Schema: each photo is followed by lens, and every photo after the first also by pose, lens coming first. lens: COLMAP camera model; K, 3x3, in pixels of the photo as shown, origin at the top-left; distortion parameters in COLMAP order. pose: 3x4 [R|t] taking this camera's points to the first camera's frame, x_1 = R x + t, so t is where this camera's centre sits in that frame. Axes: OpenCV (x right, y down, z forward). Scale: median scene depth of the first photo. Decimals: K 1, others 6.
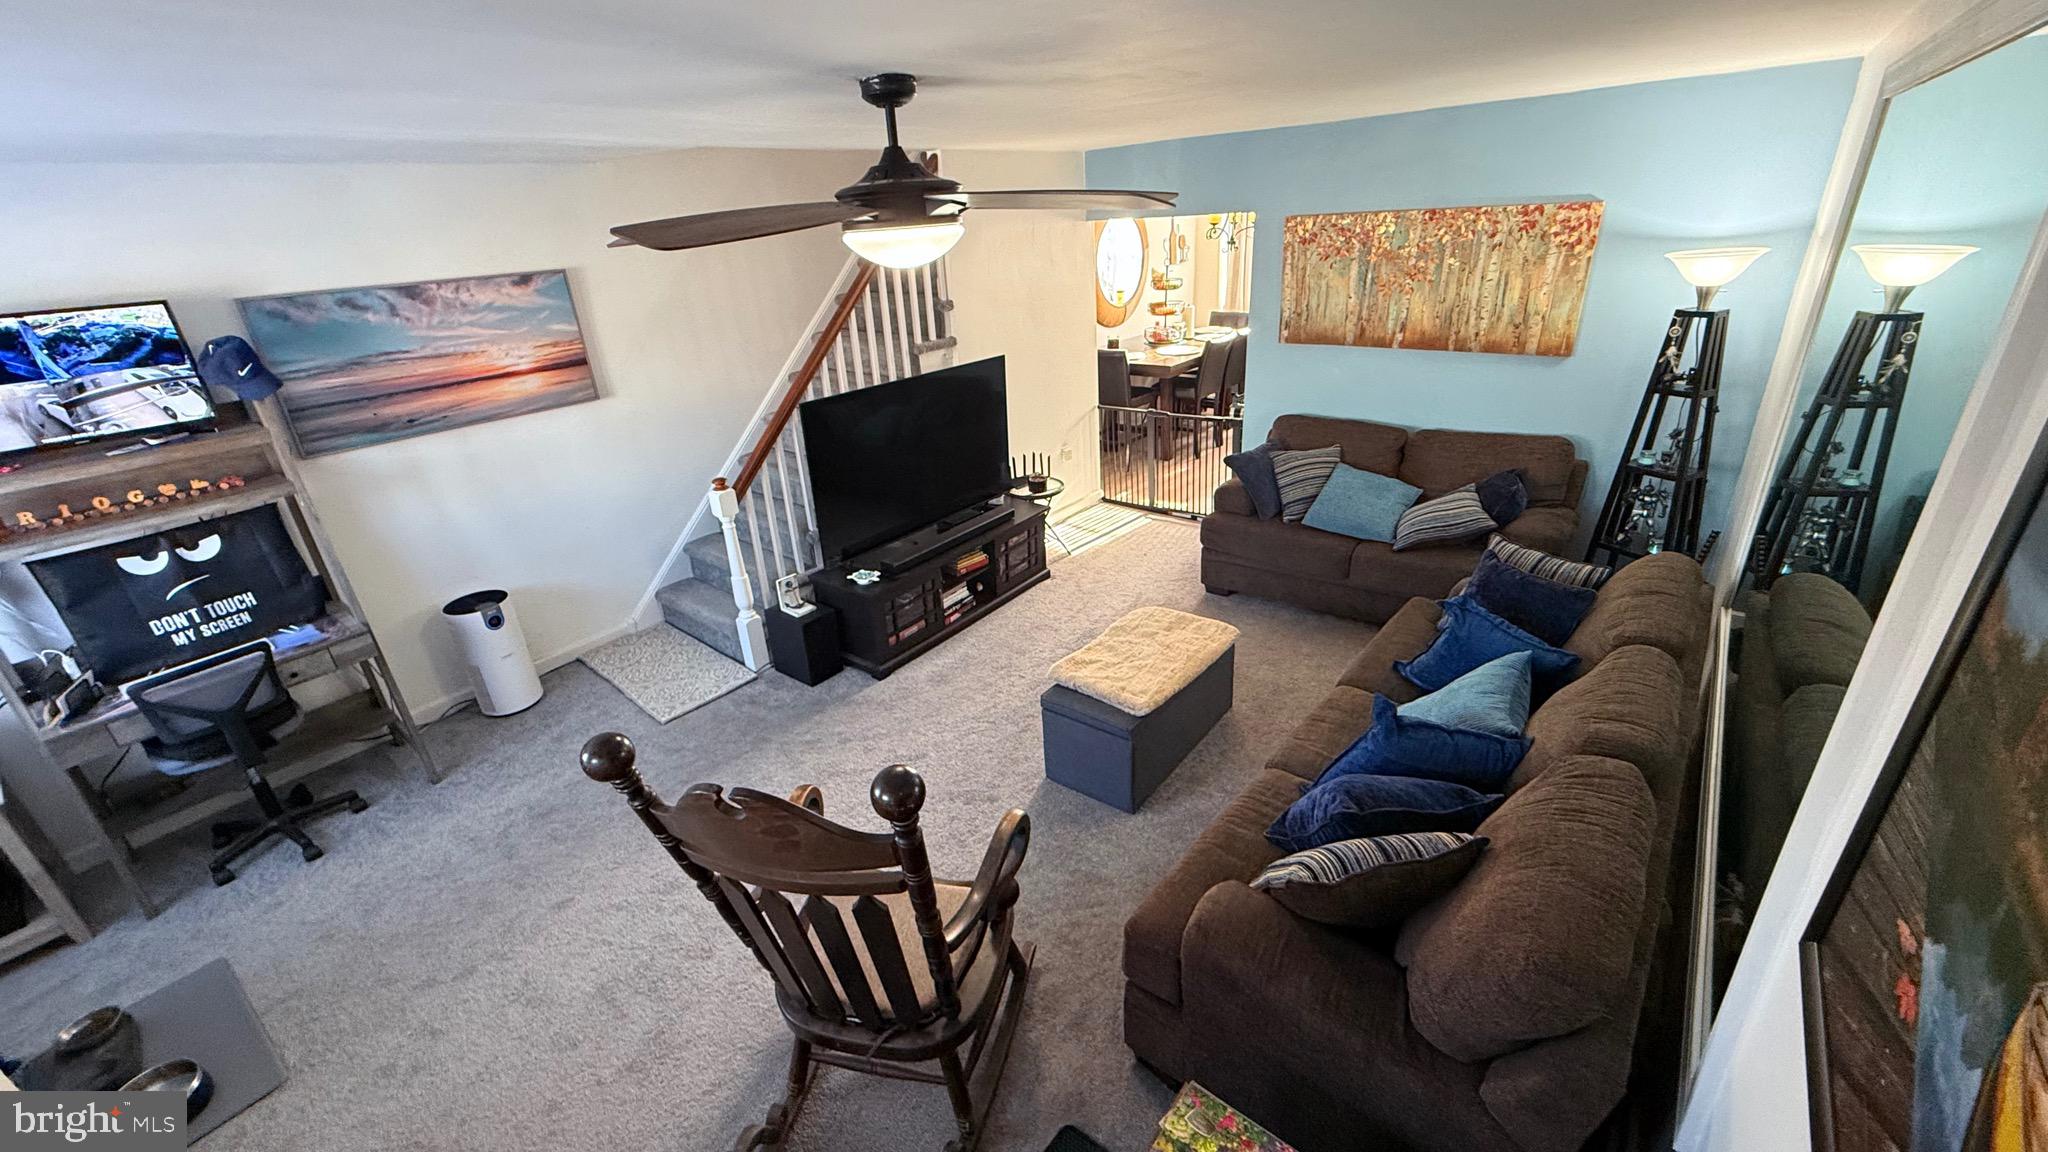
lens RADIAL K [[817.7, 0, 1015.2], [0, 817.7, 578.6], [0, 0, 1]] dist [0.000519, -0.000076]
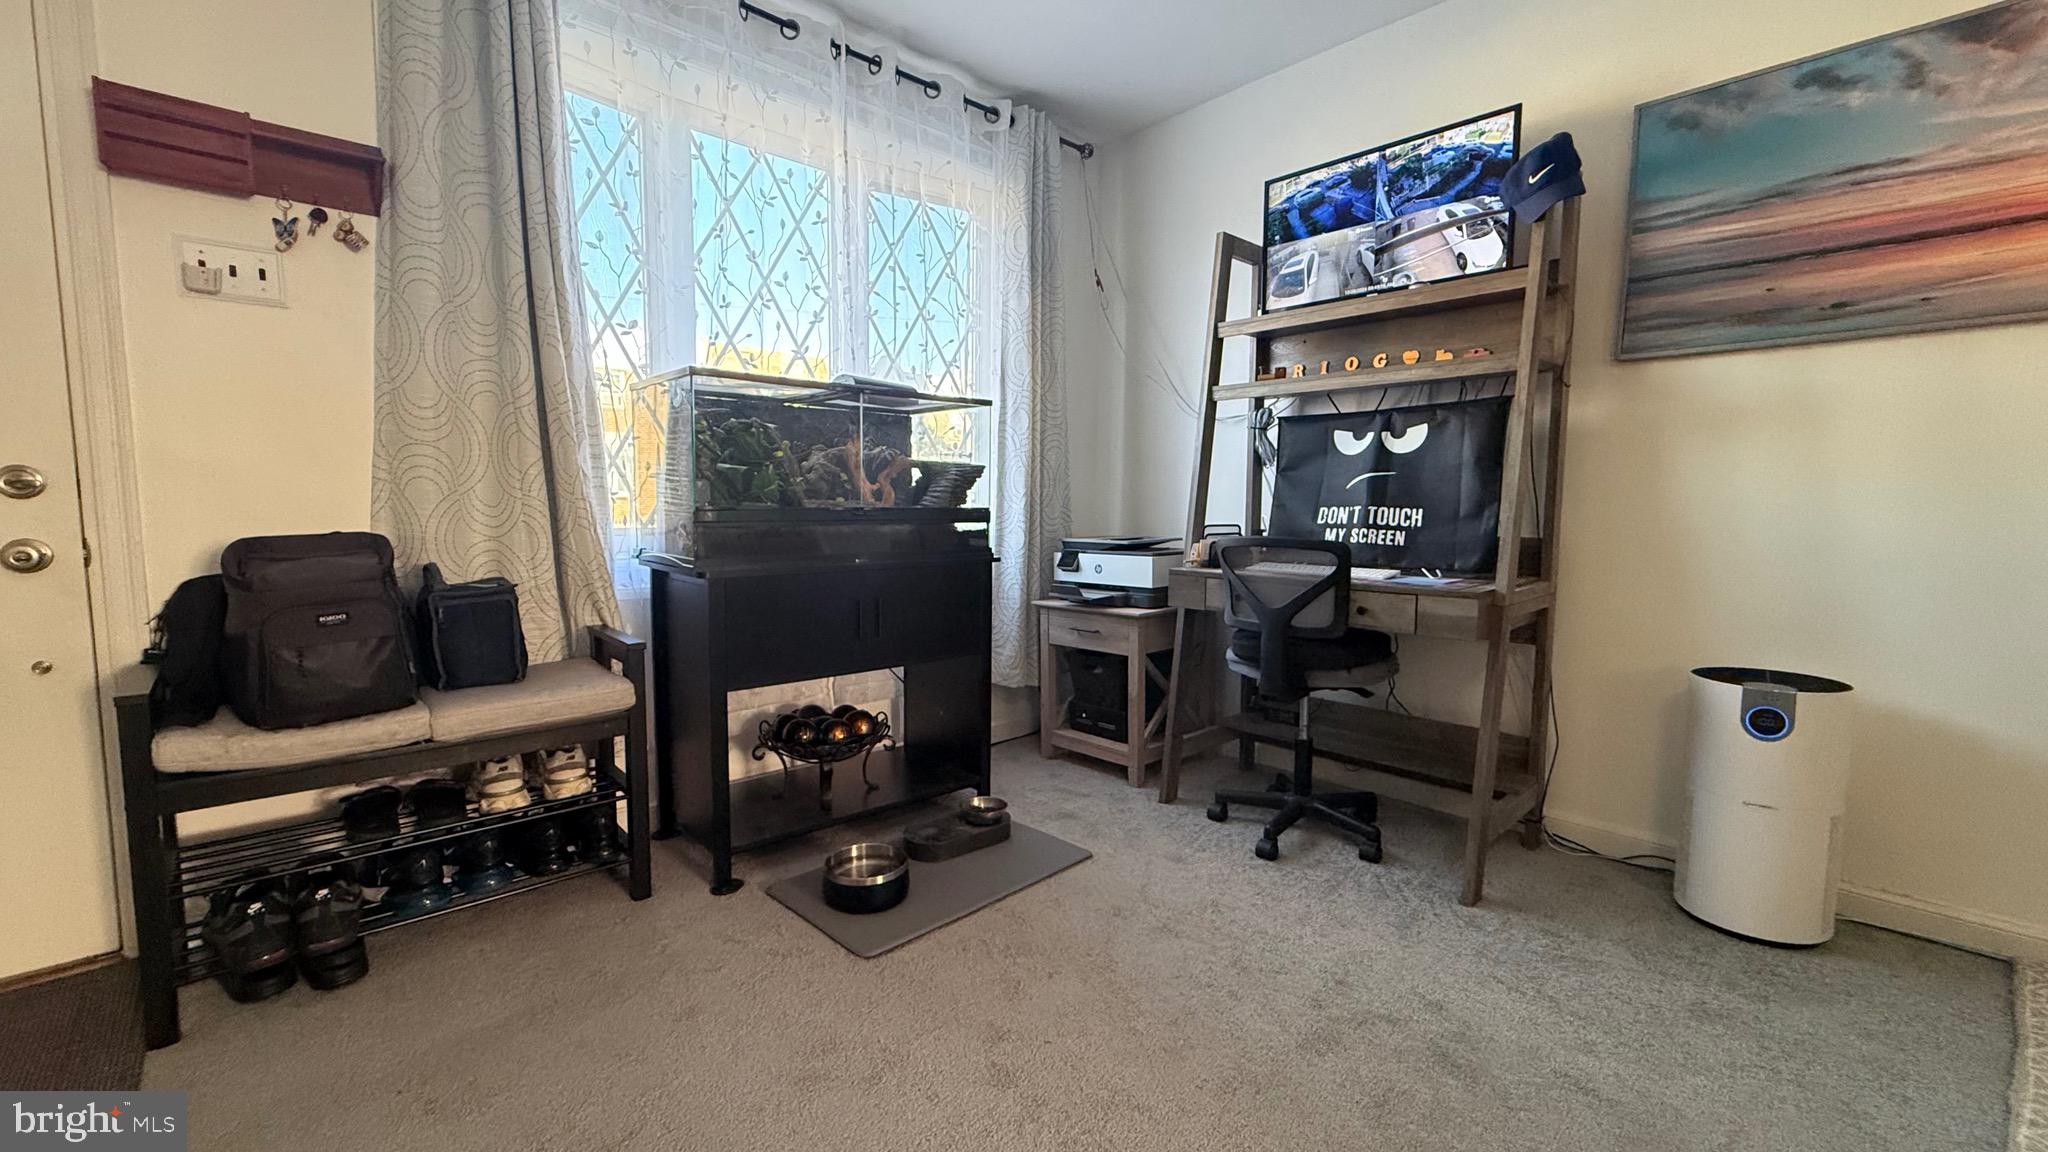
lens RADIAL K [[817.7, 0, 1017.4], [0, 817.7, 575.5], [0, 0, 1]] dist [0.000519, -0.000076]
pose [[-0.144844, 0.149575, -0.978084, -0.133313], [-0.404605, 0.893131, 0.196501, 0.056062], [0.902948, 0.424199, -0.068846, 0.586222]]
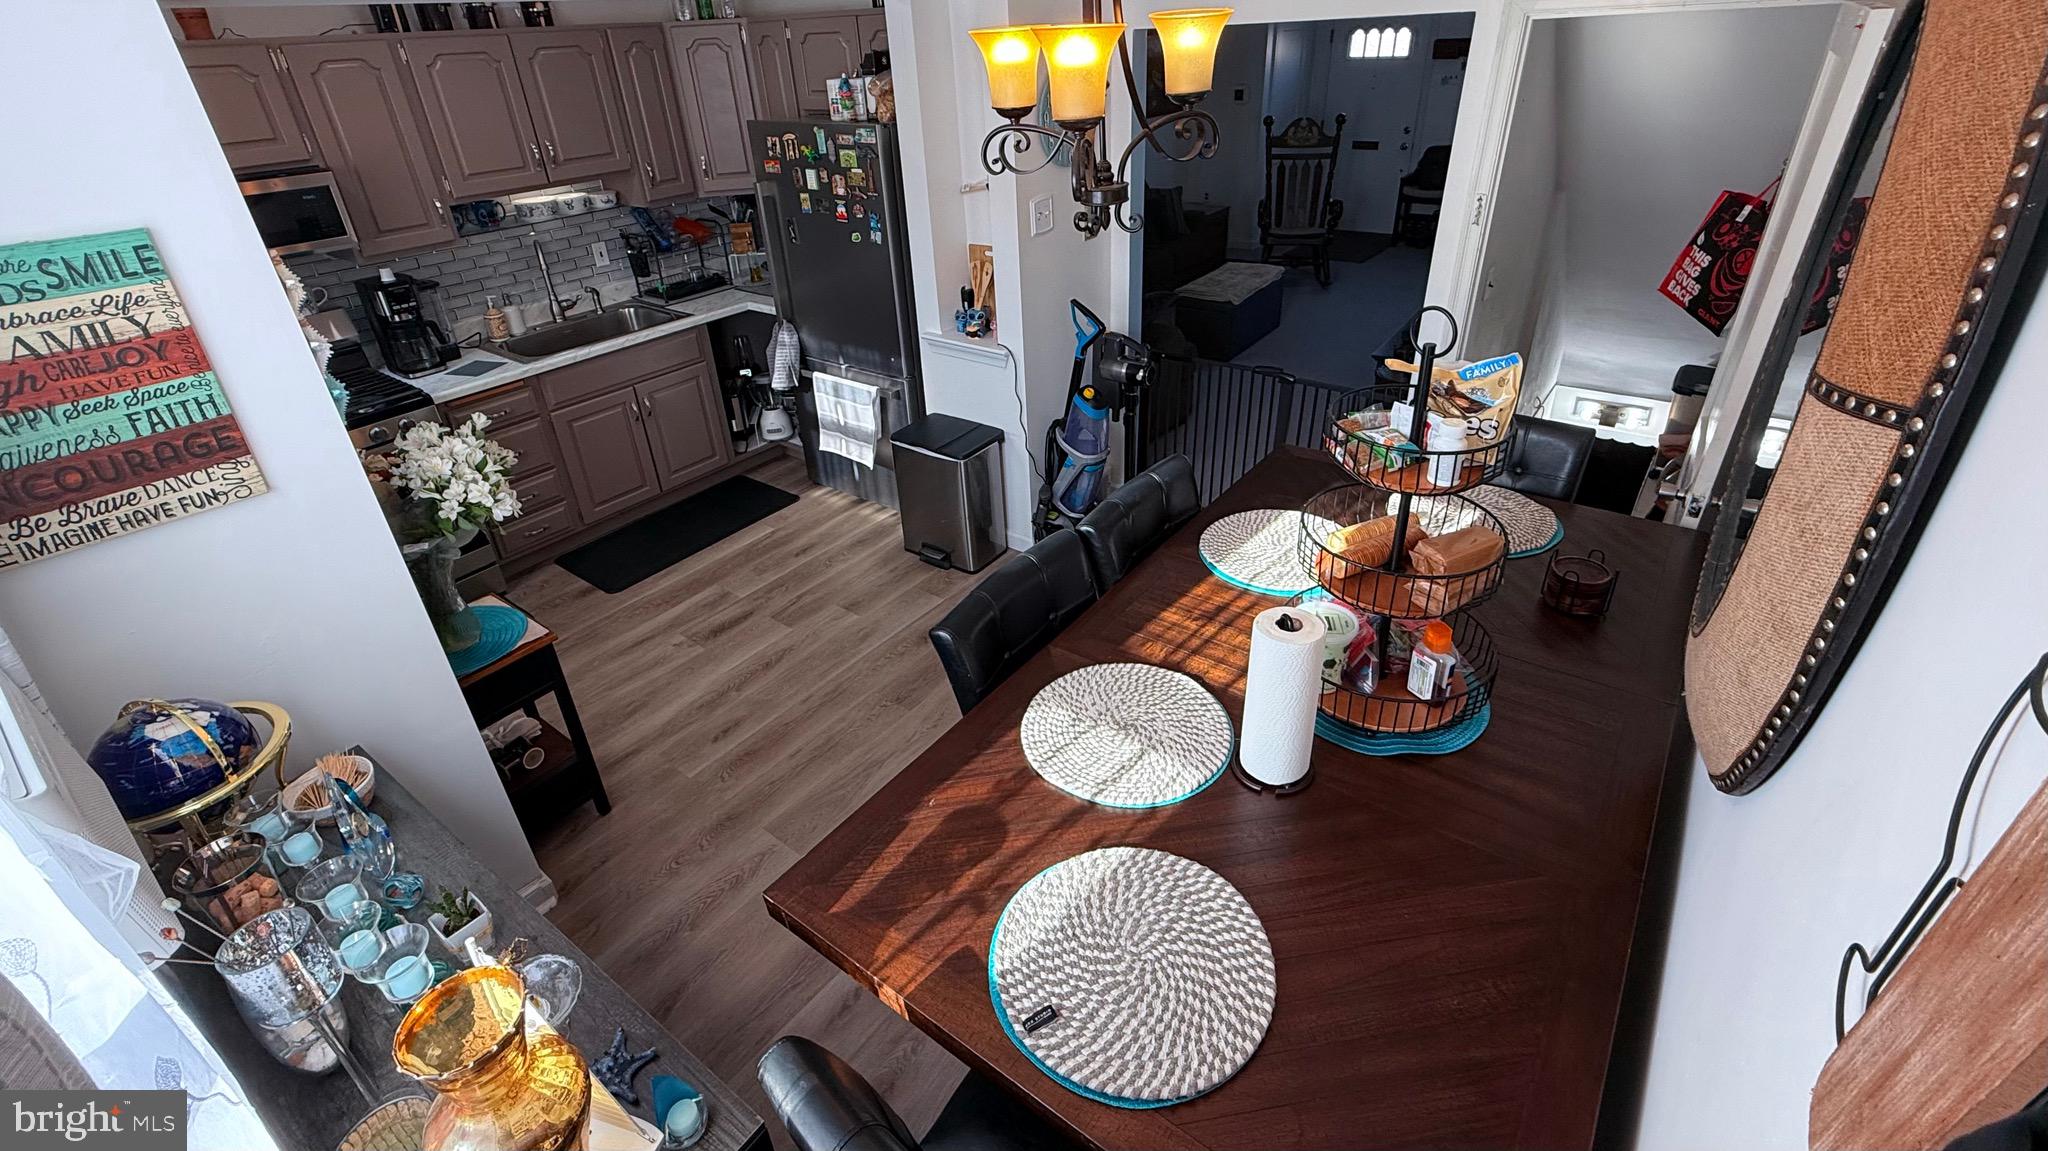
lens RADIAL K [[880.6, 0, 1005.7], [0, 880.6, 521.6], [0, 0, 1]] dist [0.002527, -0.000914]
pose [[-0.993685, 0.101249, 0.048365, 0.490266], [0.099154, 0.590545, 0.800890, -0.939283], [0.052528, 0.800628, -0.596855, 2.059810]]
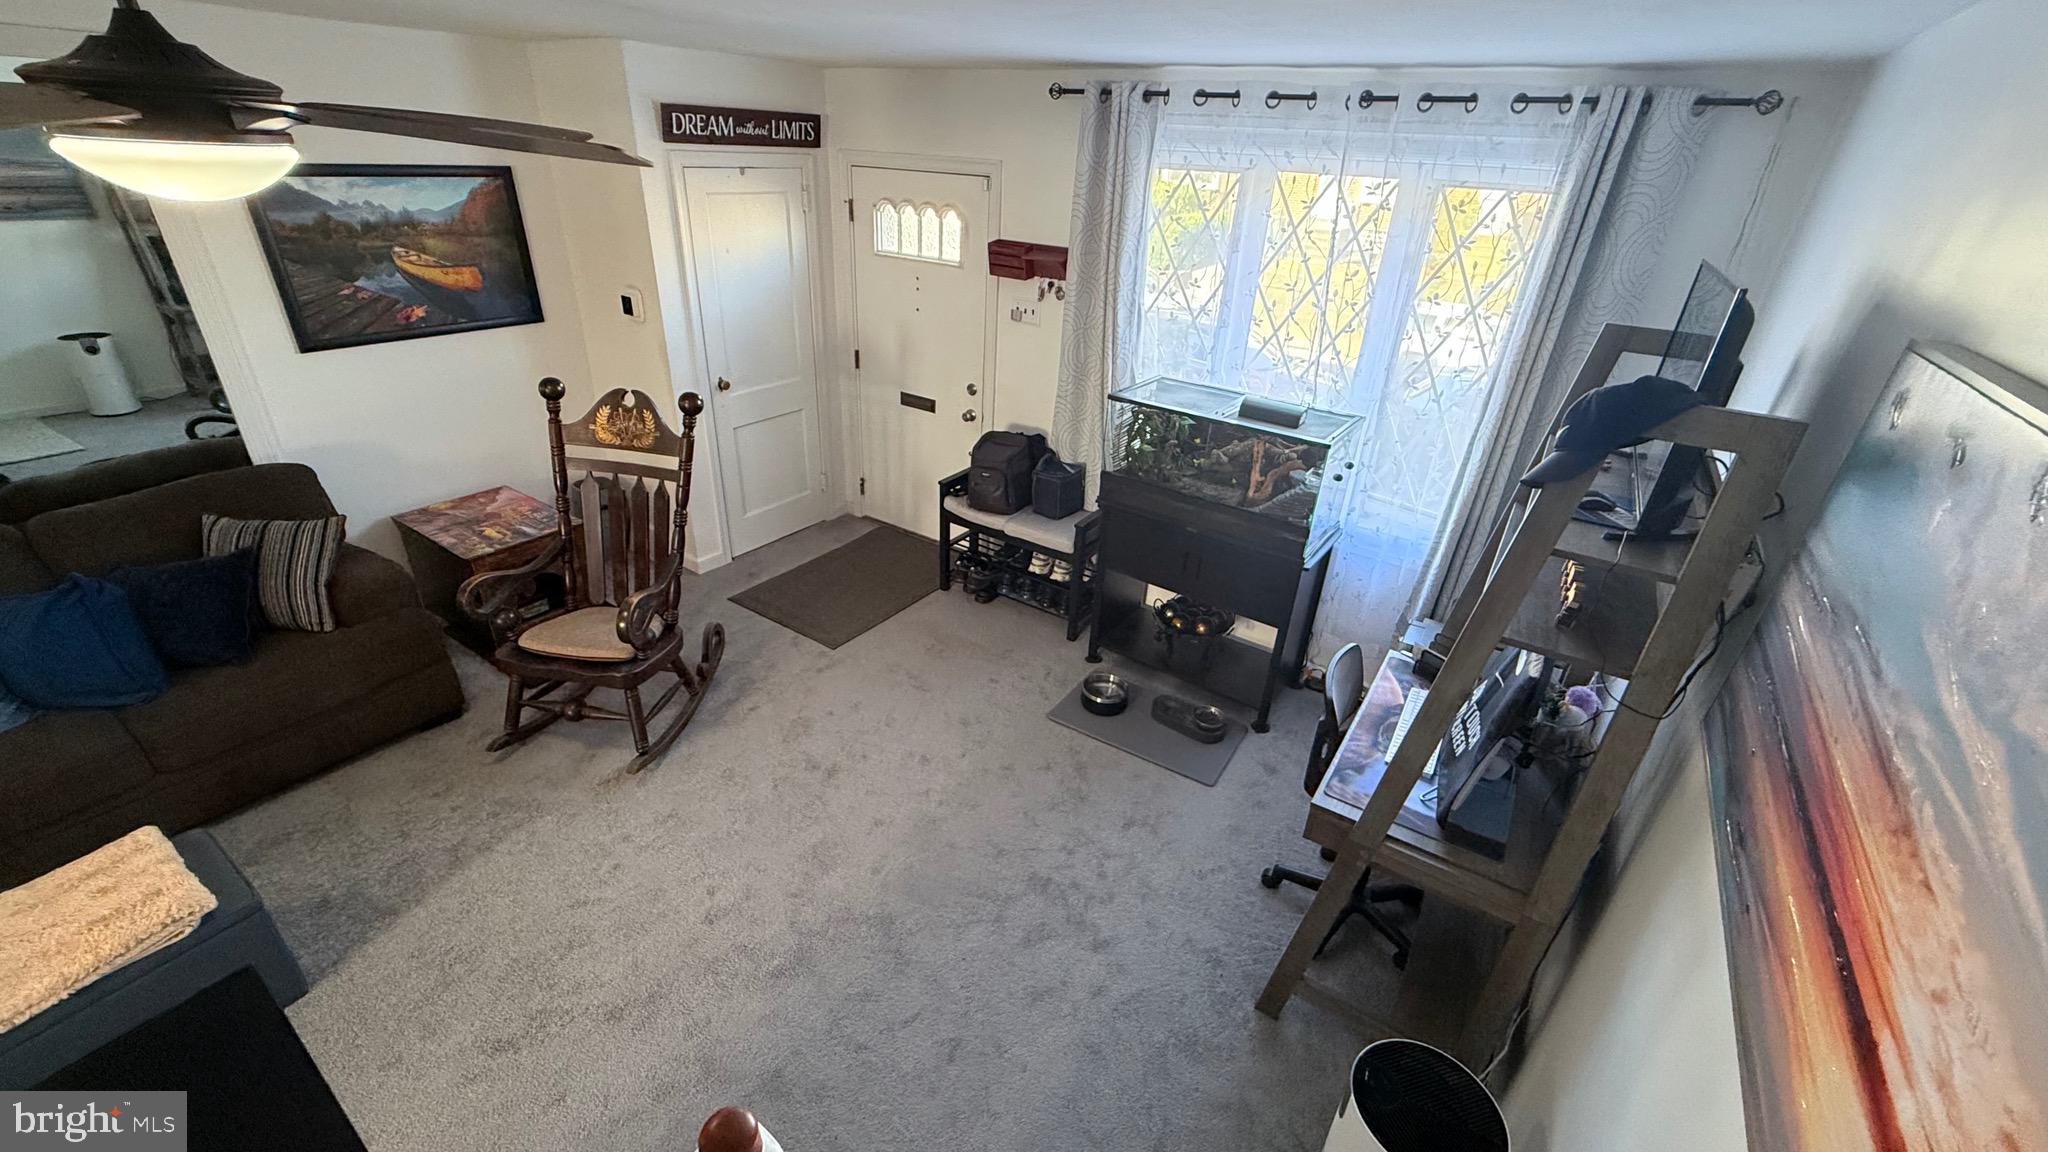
lens RADIAL K [[817.7, 0, 1016.5], [0, 817.7, 578.9], [0, 0, 1]] dist [0.000519, -0.000076]
pose [[-0.996764, 0.047824, -0.064607, -0.426714], [-0.021843, 0.612364, 0.790274, -0.422642], [0.077357, 0.789128, -0.609338, 0.980791]]
